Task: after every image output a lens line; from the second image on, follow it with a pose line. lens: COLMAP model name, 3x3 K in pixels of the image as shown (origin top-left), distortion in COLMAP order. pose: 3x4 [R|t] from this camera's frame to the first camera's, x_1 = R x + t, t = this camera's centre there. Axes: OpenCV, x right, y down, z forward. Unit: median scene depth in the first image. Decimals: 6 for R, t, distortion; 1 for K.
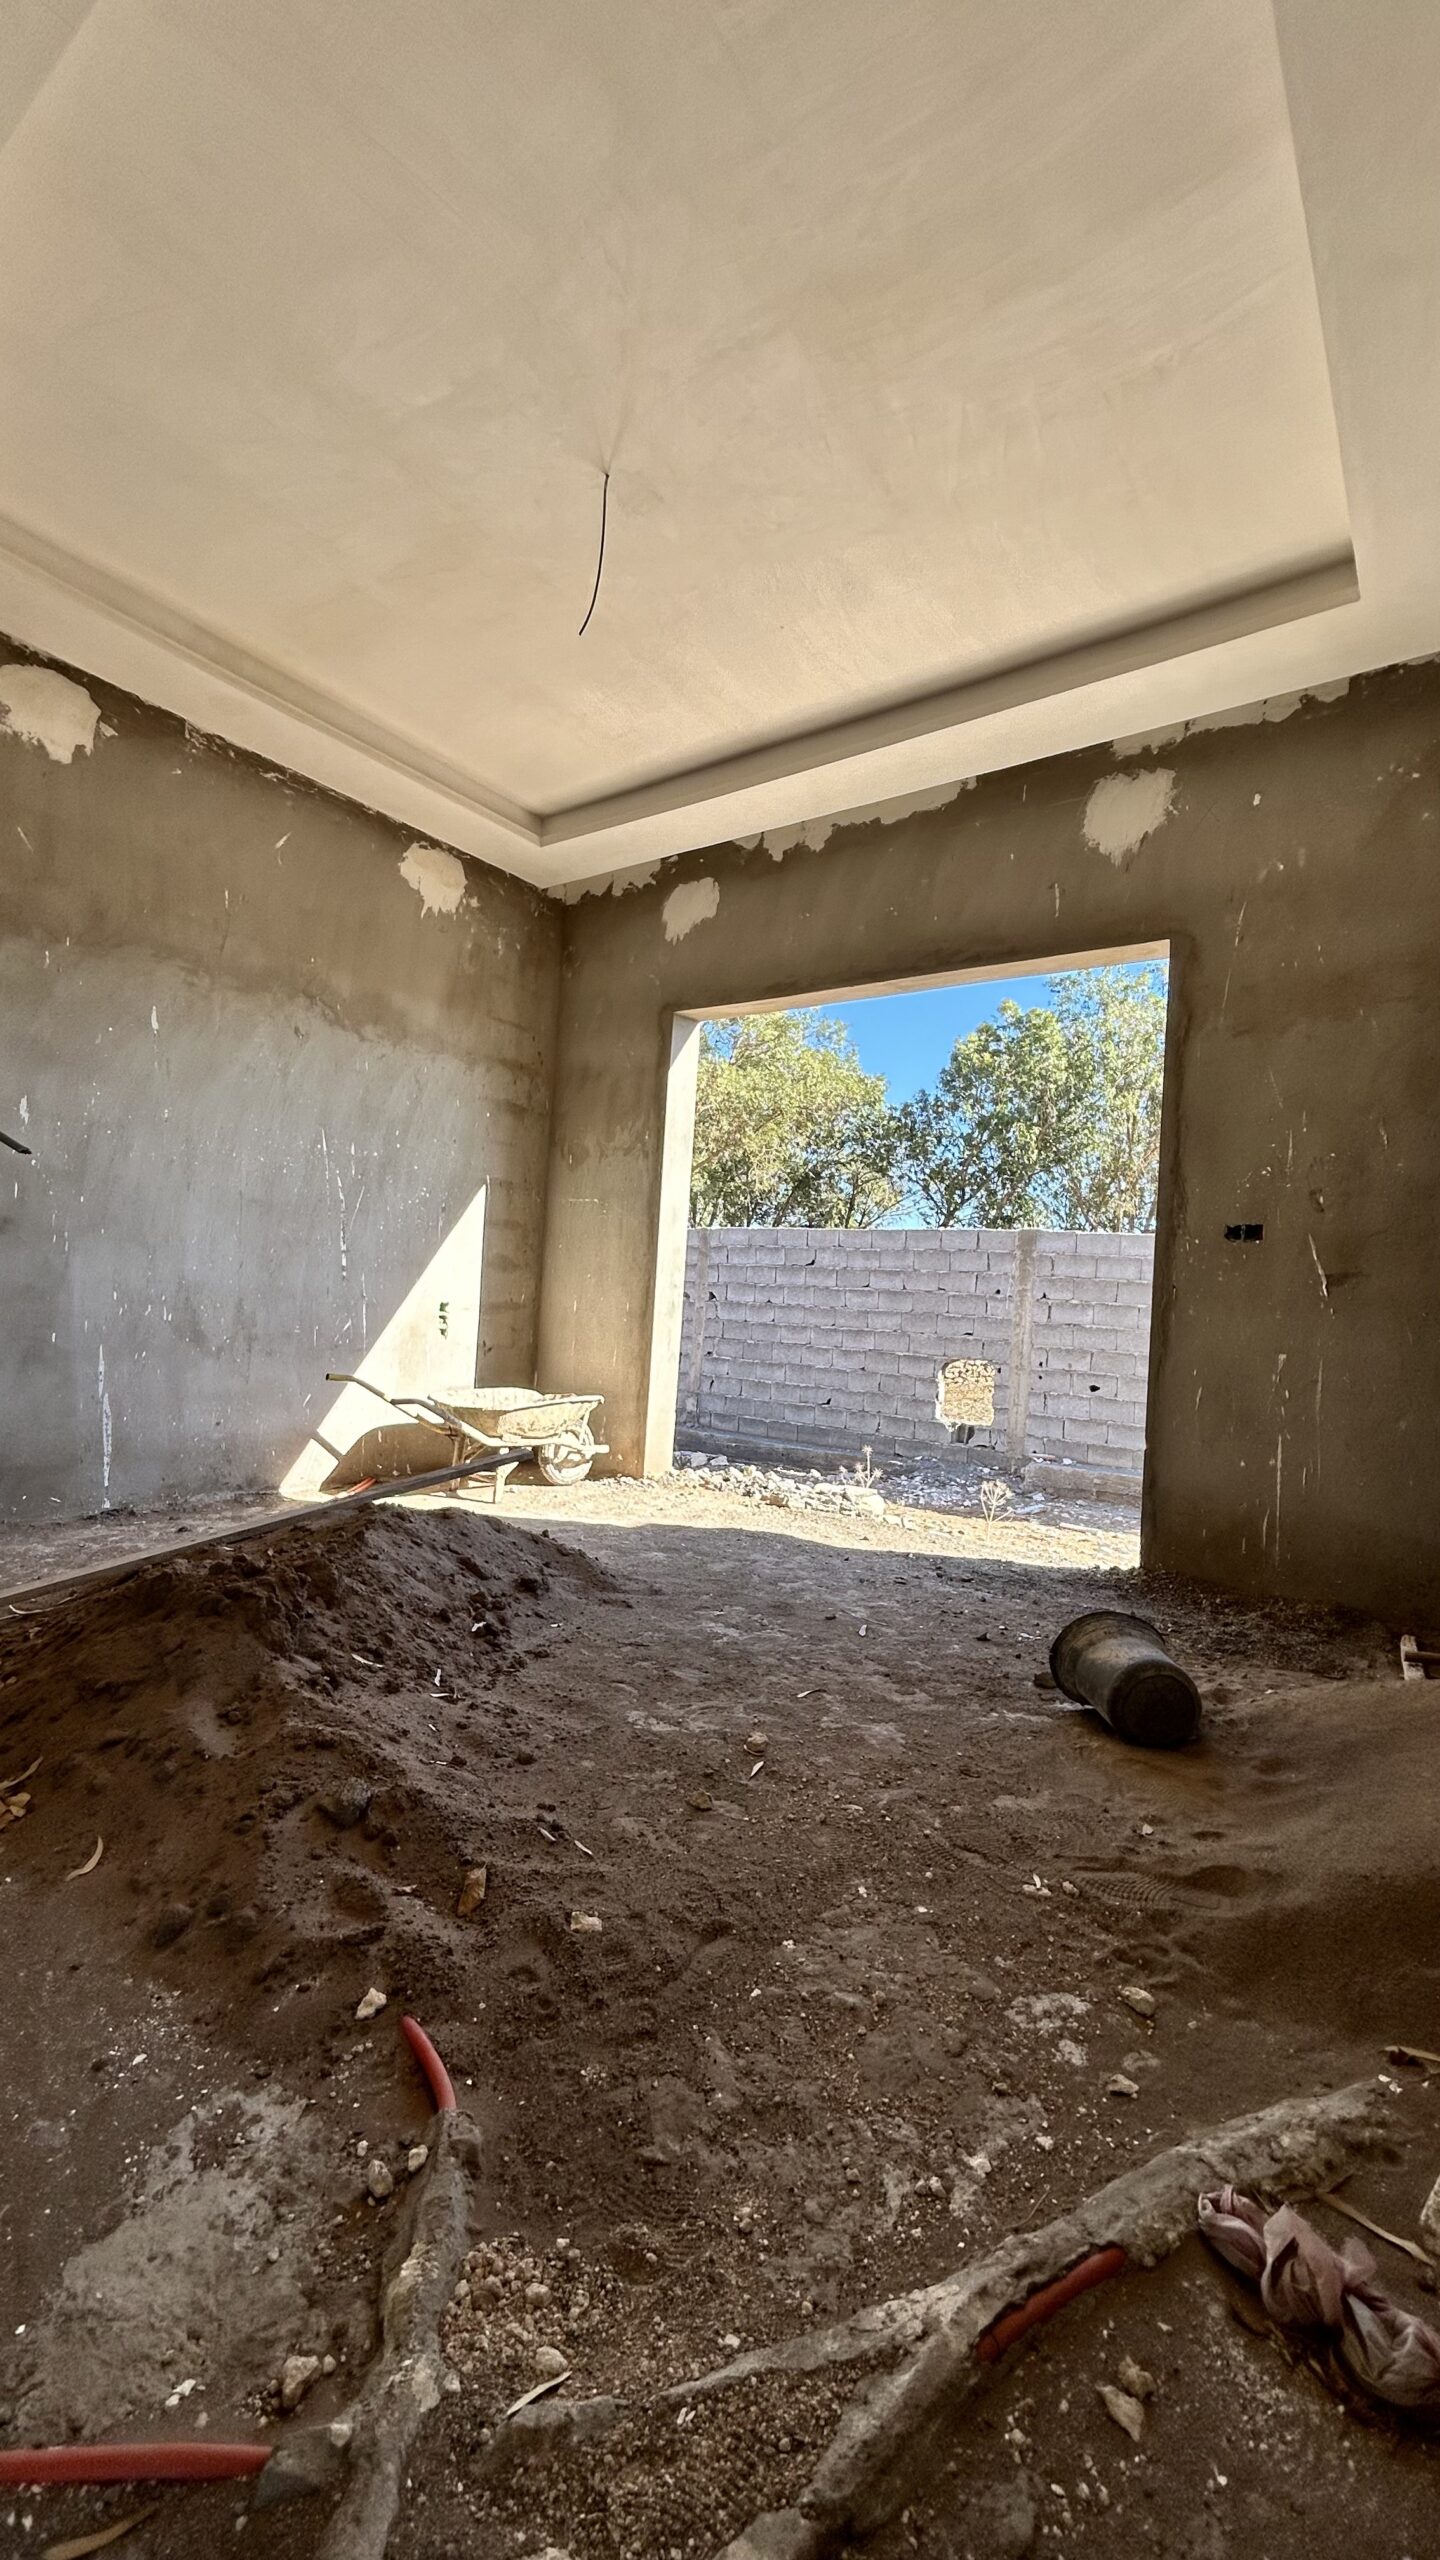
lens RADIAL K [[1037.6, 0, 719.7], [0, 1037.6, 1279.9], [0, 0, 1]] dist [-0.000600, 0.000257]
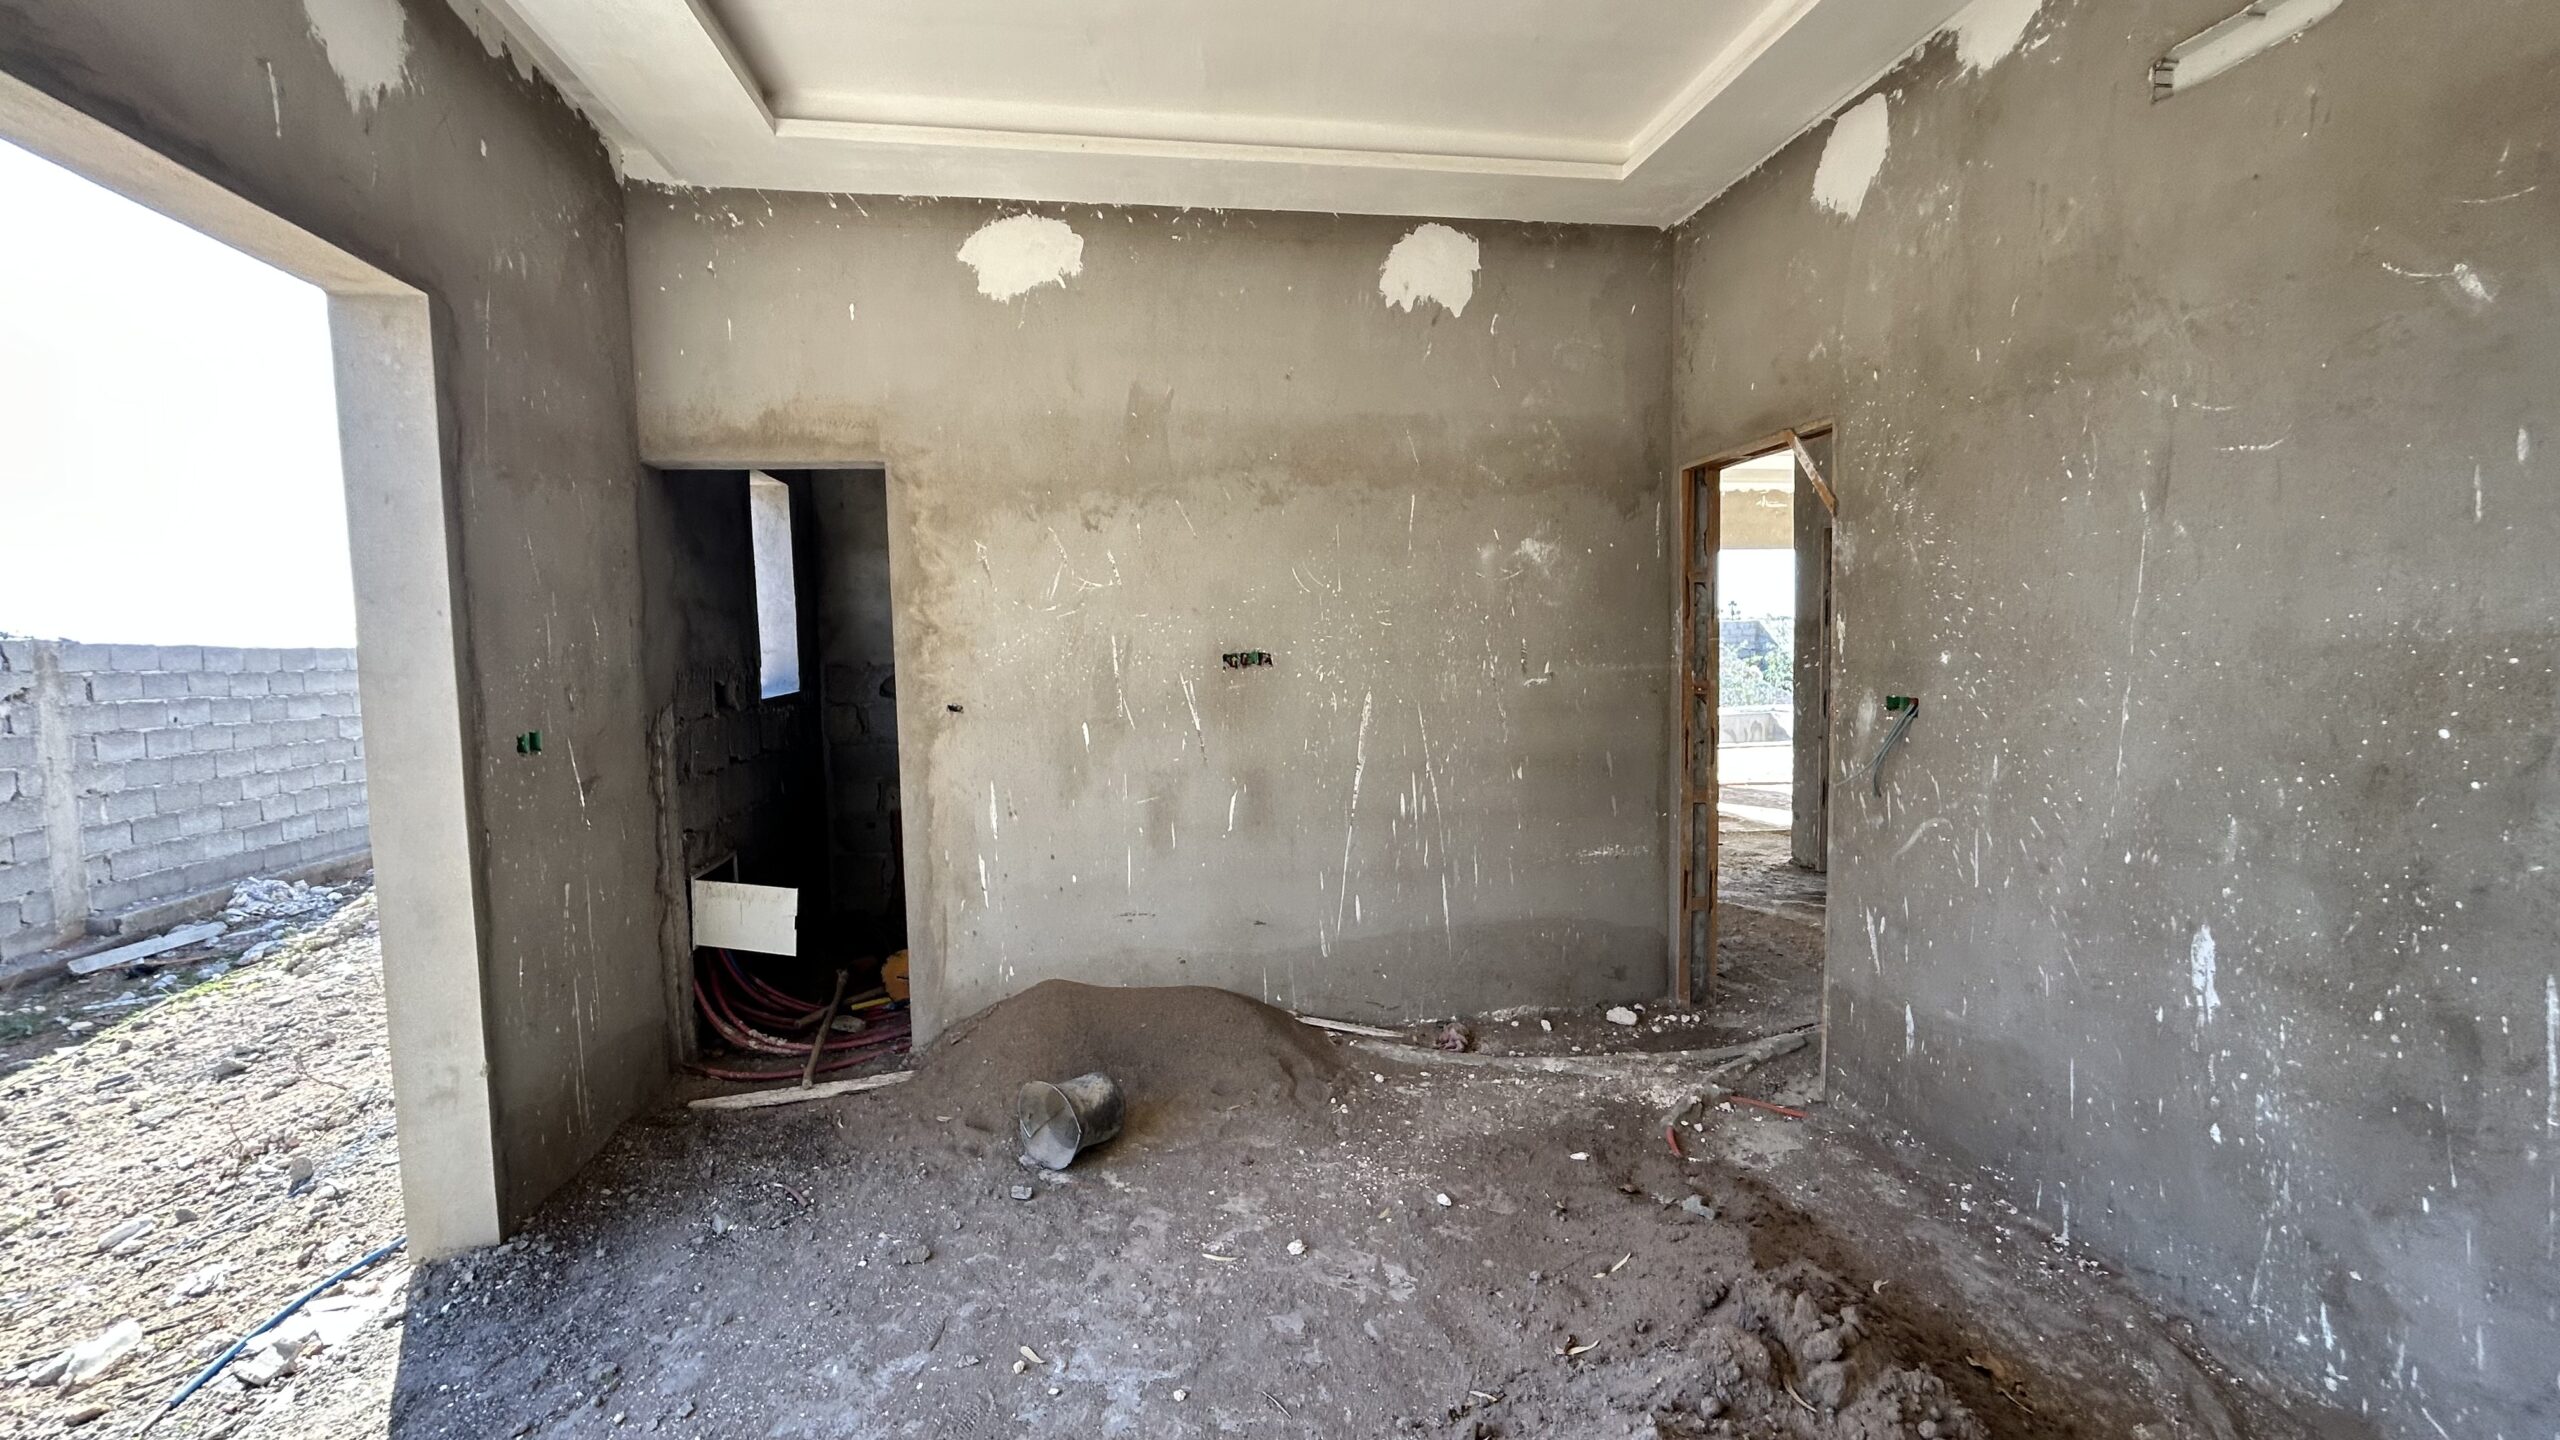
lens RADIAL K [[1037.6, 0, 1277.8], [0, 1037.6, 717.6], [0, 0, 1]] dist [-0.000600, 0.000257]
pose [[-0.714100, -0.087486, 0.694556, -0.502711], [-0.029176, 0.995018, 0.095336, -0.182744], [-0.699436, 0.047815, -0.713094, 1.374202]]
